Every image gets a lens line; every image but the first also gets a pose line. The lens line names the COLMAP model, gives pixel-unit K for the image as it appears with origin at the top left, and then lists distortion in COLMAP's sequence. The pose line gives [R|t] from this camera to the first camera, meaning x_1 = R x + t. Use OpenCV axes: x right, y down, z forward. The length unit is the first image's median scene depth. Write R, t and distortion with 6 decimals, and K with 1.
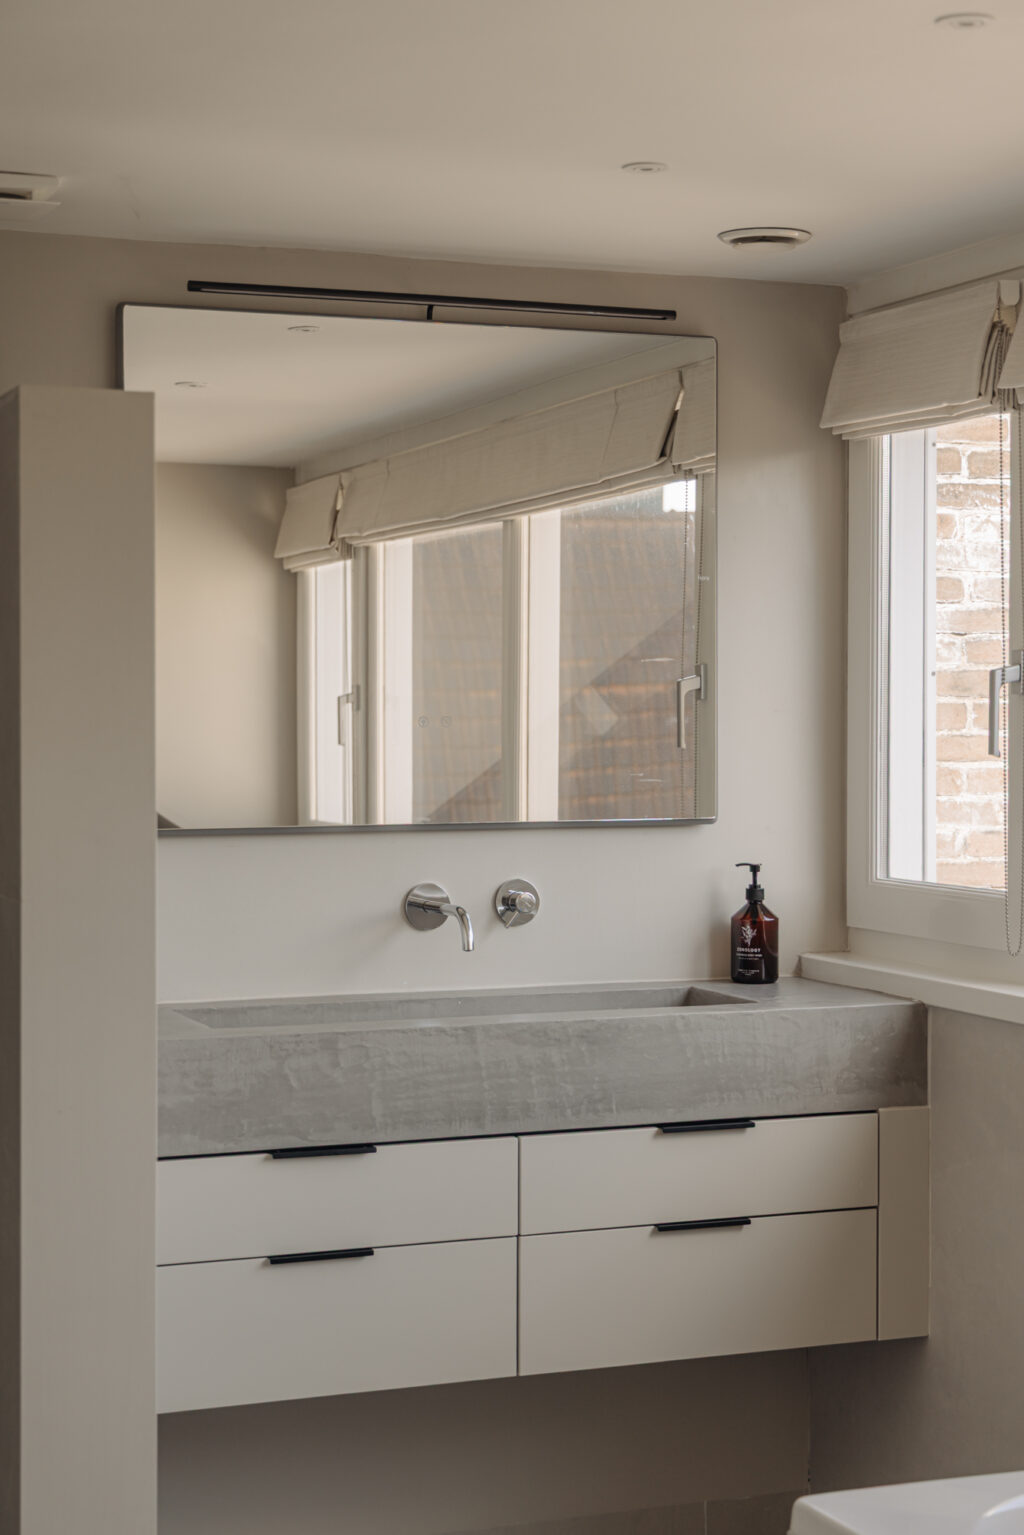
lens RADIAL K [[2562.8, 0, 515.9], [0, 2562.8, 766.4], [0, 0, 1]] dist [0.086454, 0.000000]
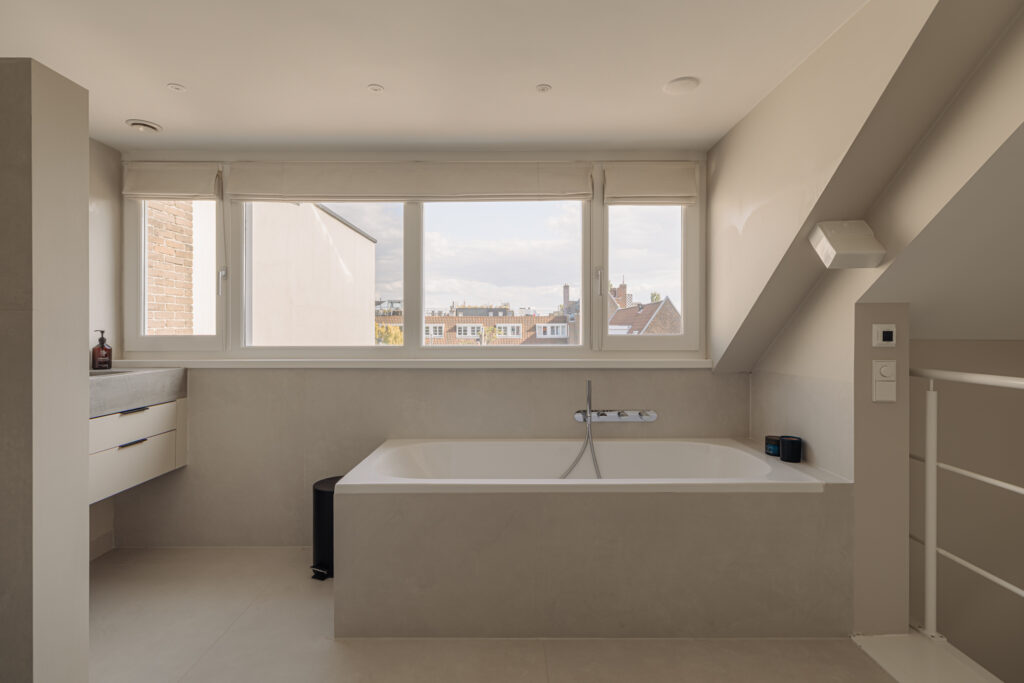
lens RADIAL K [[500.5, 0, 508.5], [0, 500.5, 332.7], [0, 0, 1]] dist [-0.014160, -0.001150]
pose [[0.377419, -0.007031, 0.926016, -0.286244], [0.018650, 0.999826, -0.000010, 0.052622], [-0.925855, 0.017274, 0.377485, 0.346259]]
